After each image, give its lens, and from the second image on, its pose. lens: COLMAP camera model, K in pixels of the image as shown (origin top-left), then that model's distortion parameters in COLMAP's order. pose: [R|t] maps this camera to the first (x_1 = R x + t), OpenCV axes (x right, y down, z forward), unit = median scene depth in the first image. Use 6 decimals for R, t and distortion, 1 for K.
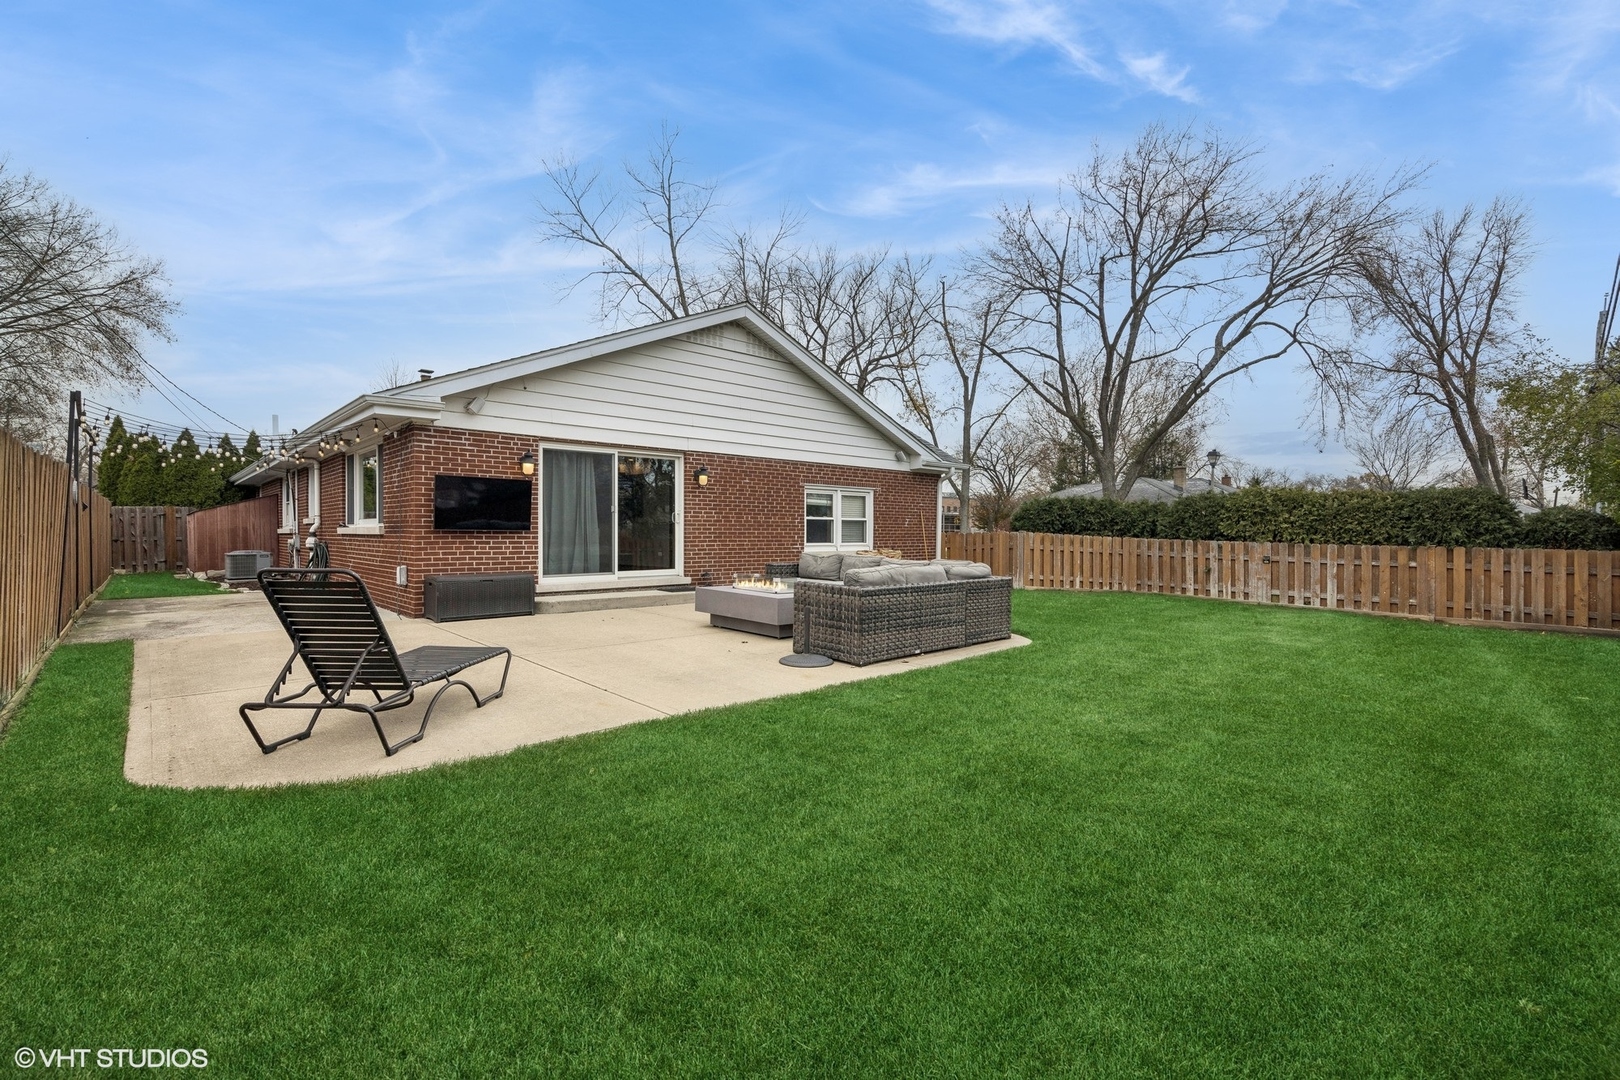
lens RADIAL K [[727.6, 0, 811.2], [0, 727.6, 535.3], [0, 0, 1]] dist [-0.000534, -0.000171]
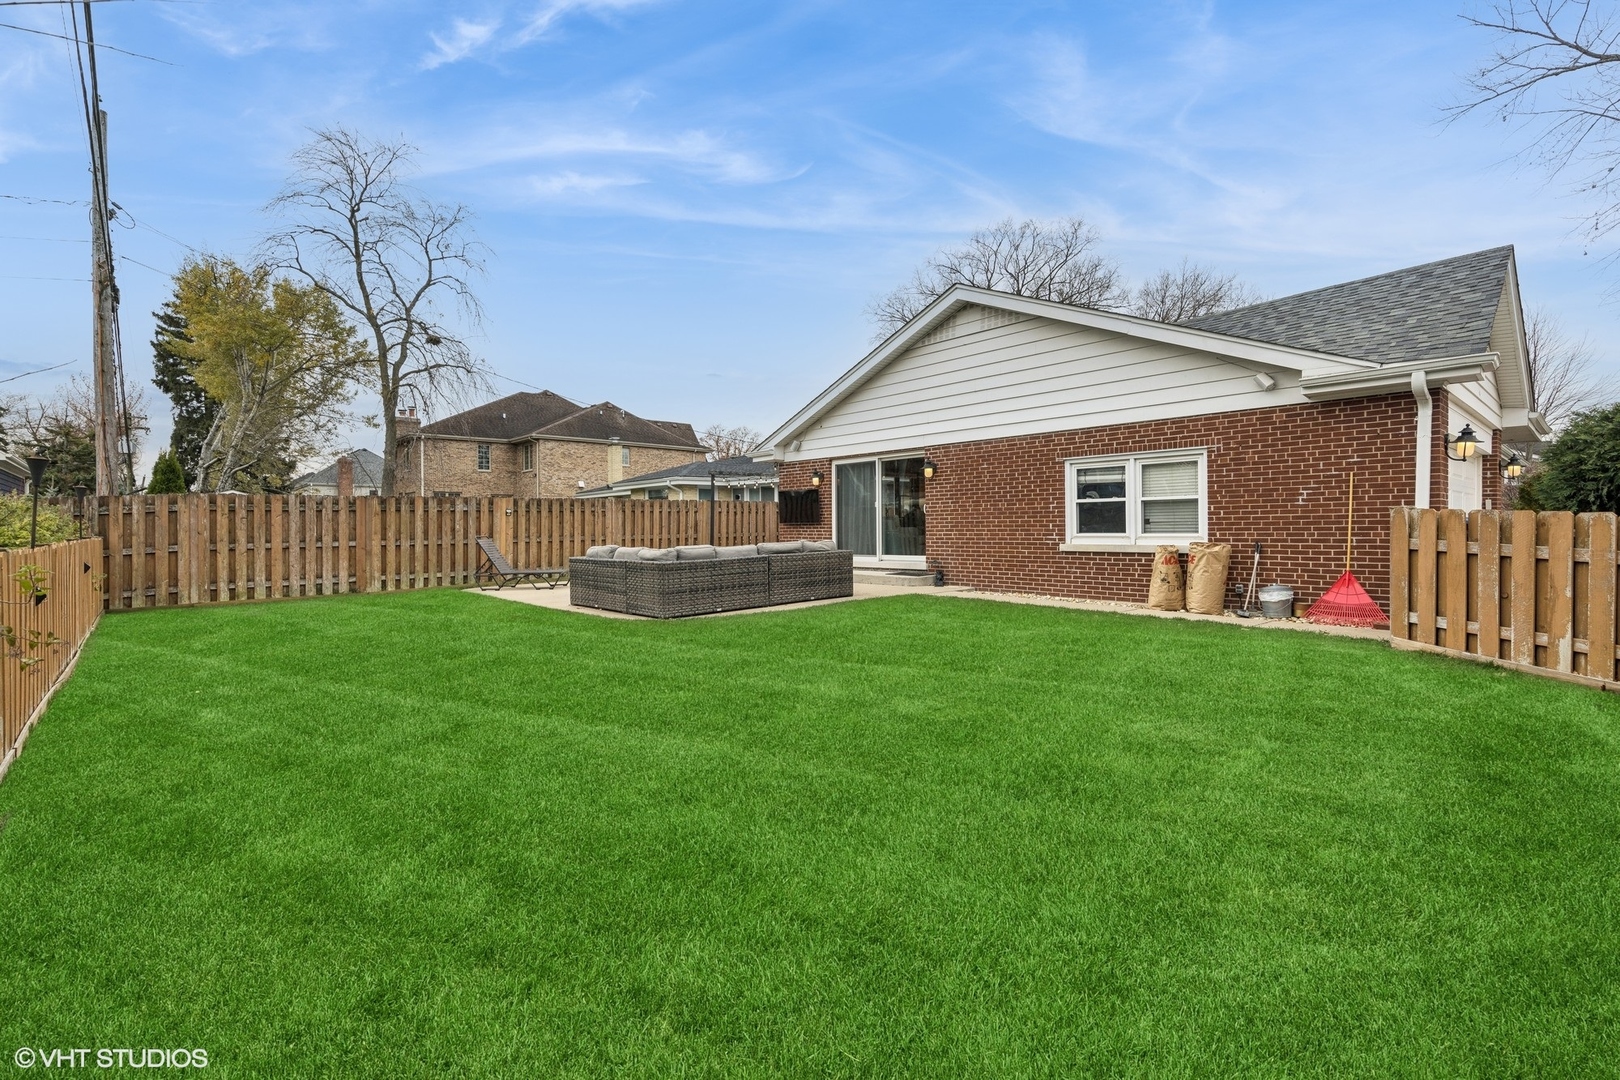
lens RADIAL K [[727.6, 0, 810.5], [0, 727.6, 534.4], [0, 0, 1]] dist [-0.000534, -0.000171]
pose [[-0.026546, 0.004782, -0.999636, 1.152721], [0.003471, 0.999983, 0.004691, 0.011013], [0.999642, -0.003345, -0.026562, 1.073293]]
